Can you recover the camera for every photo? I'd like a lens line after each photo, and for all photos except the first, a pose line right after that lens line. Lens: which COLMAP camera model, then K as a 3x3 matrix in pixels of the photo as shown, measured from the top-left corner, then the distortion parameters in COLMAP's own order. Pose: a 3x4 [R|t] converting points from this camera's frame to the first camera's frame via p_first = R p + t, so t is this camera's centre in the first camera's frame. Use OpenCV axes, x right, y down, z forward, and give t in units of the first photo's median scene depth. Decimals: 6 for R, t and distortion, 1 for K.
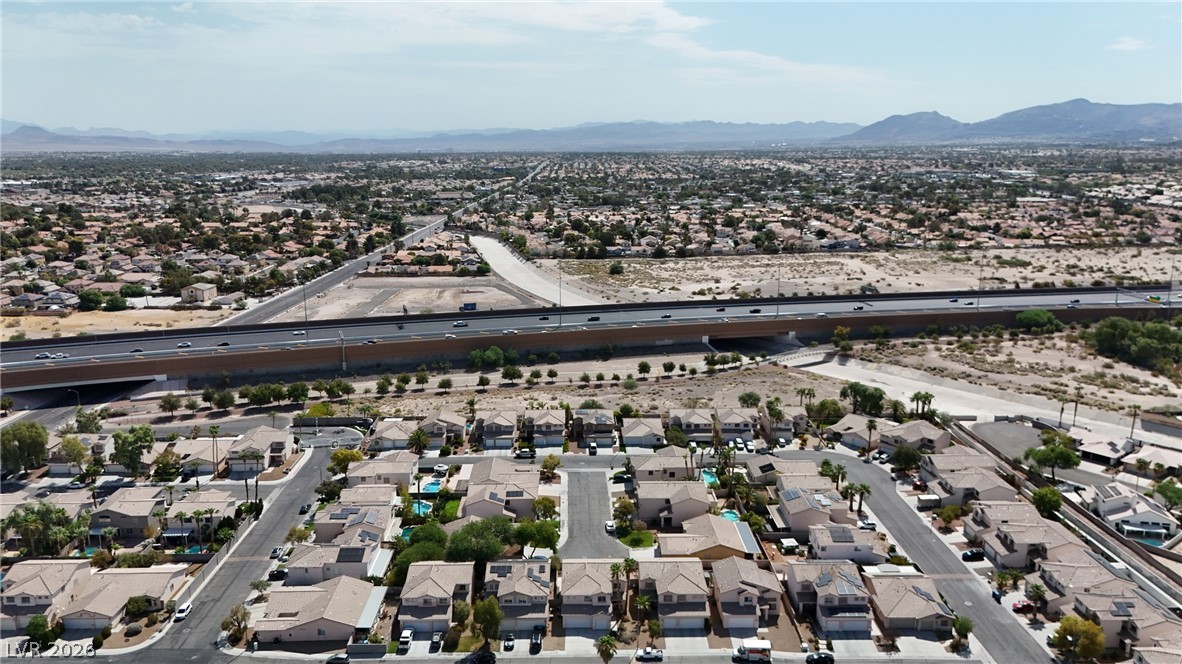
lens RADIAL K [[871.3, 0, 591.0], [0, 871.3, 332.0], [0, 0, 1]] dist [0.063857, -0.064390]
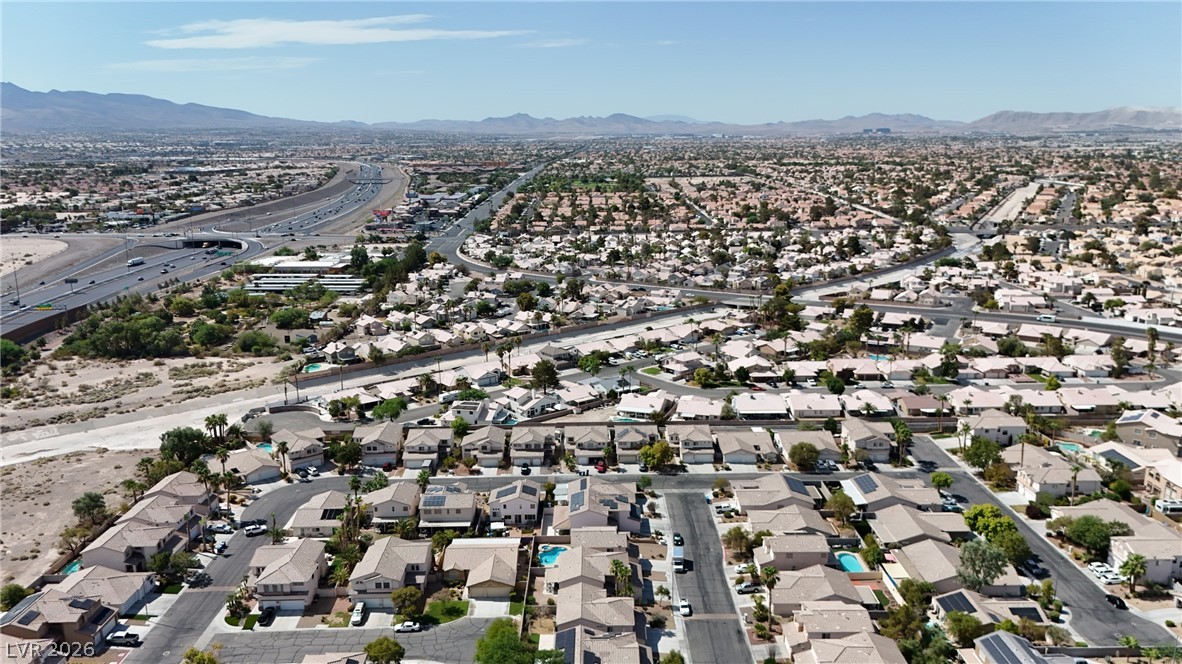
lens RADIAL K [[871.3, 0, 591.0], [0, 871.3, 332.0], [0, 0, 1]] dist [0.063857, -0.064390]
pose [[0.014042, -0.214521, 0.976619, -0.566284], [0.228971, 0.951451, 0.205700, -0.129178], [-0.973332, 0.220729, 0.062479, 0.594714]]
